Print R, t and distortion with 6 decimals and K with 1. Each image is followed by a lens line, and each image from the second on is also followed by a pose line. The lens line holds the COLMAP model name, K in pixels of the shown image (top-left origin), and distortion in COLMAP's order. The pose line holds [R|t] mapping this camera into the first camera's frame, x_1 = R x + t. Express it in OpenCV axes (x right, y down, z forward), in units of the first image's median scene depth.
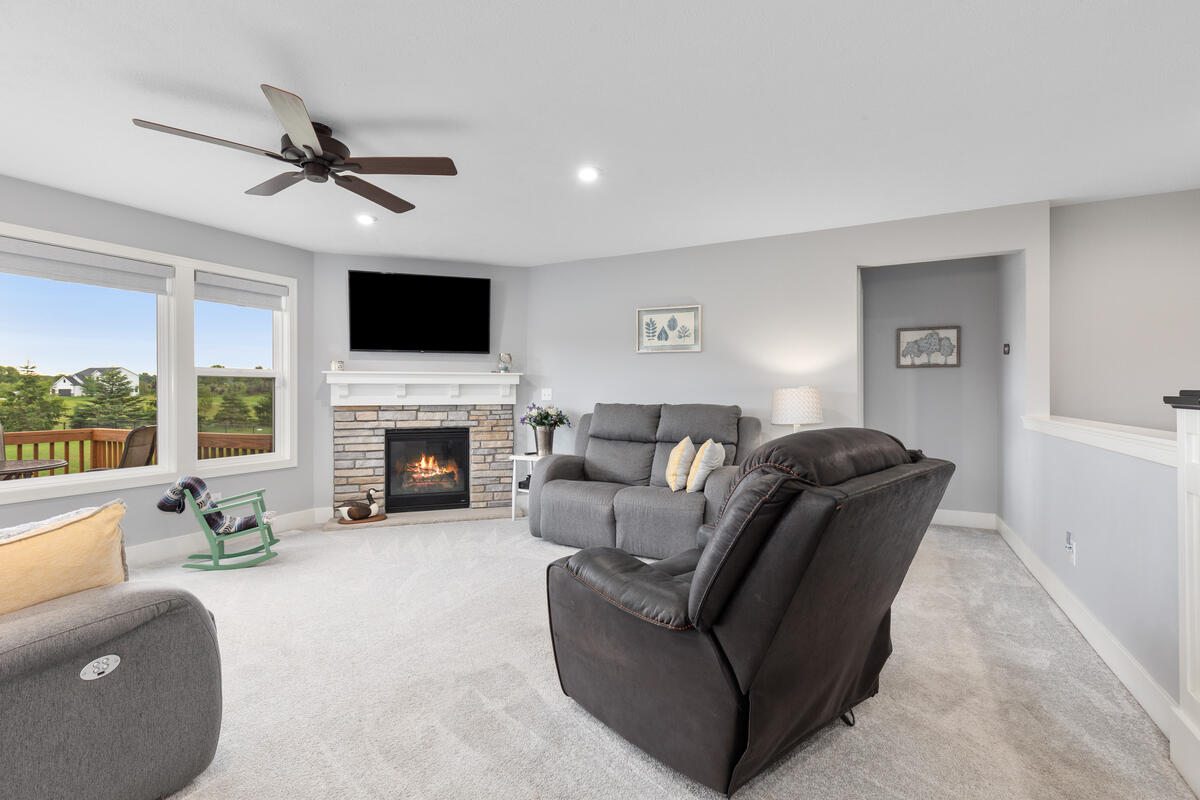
lens RADIAL K [[539.5, 0, 604.9], [0, 539.5, 395.4], [0, 0, 1]] dist [0.001037, -0.000865]
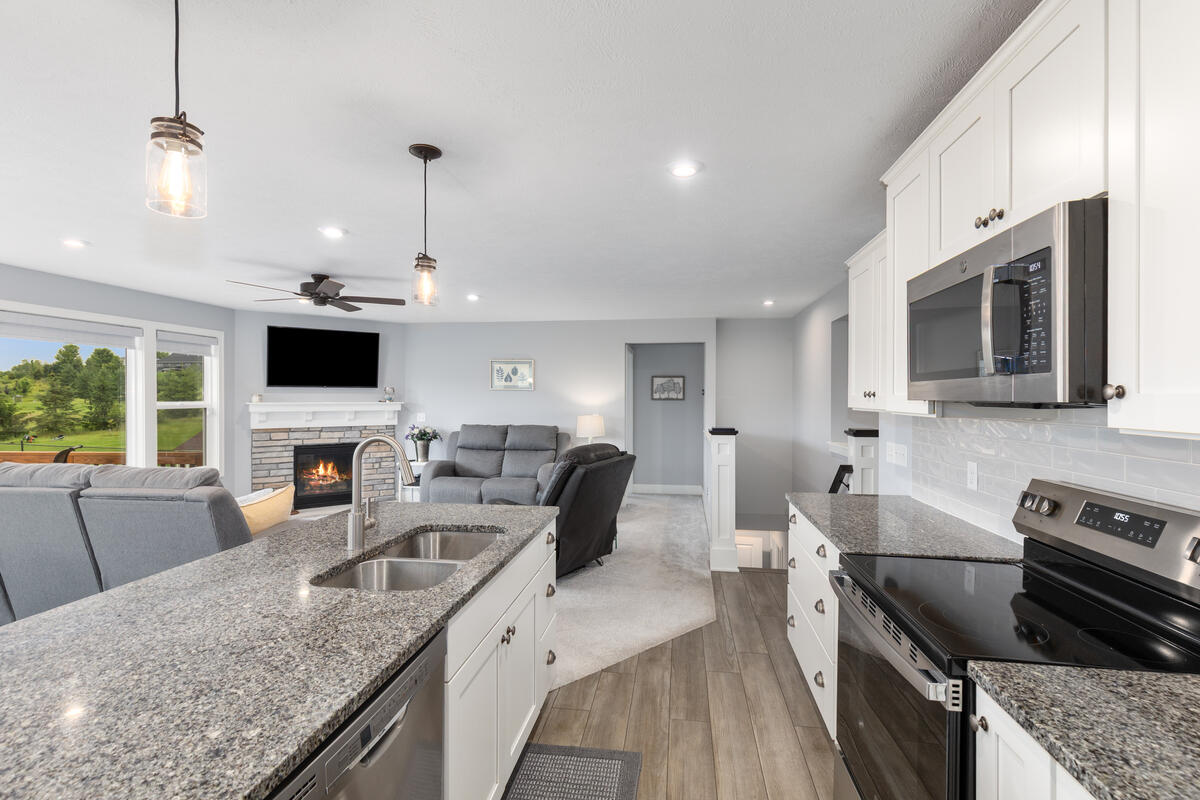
lens RADIAL K [[539.5, 0, 604.9], [0, 539.5, 395.4], [0, 0, 1]] dist [0.001037, -0.000865]
pose [[0.946108, 0.003829, 0.323829, -0.121867], [-0.000866, 0.999956, -0.009296, -0.049827], [-0.323851, 0.008515, 0.946070, -0.500415]]
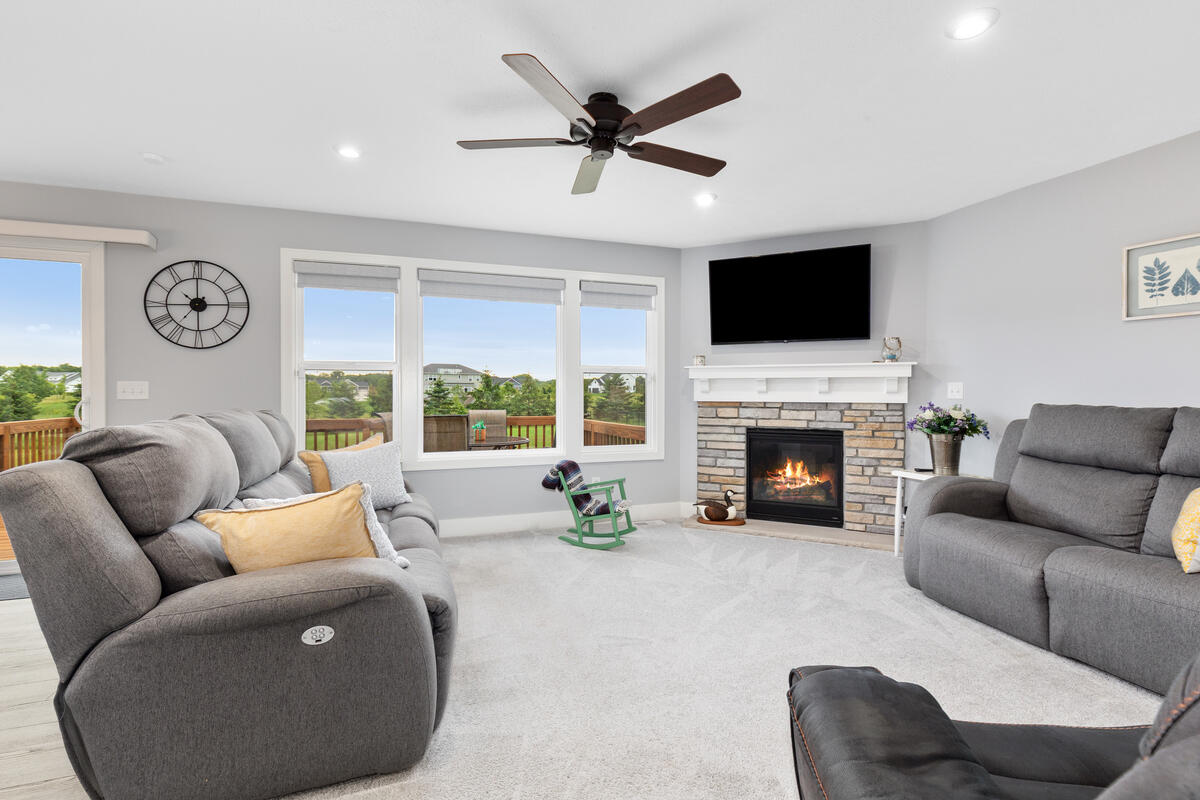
lens RADIAL K [[539.5, 0, 604.9], [0, 539.5, 395.4], [0, 0, 1]] dist [0.001037, -0.000865]
pose [[0.721160, 0.008843, -0.692712, 0.060251], [-0.006966, 0.999961, 0.005514, 0.004279], [0.692734, 0.000849, 0.721193, 0.169942]]
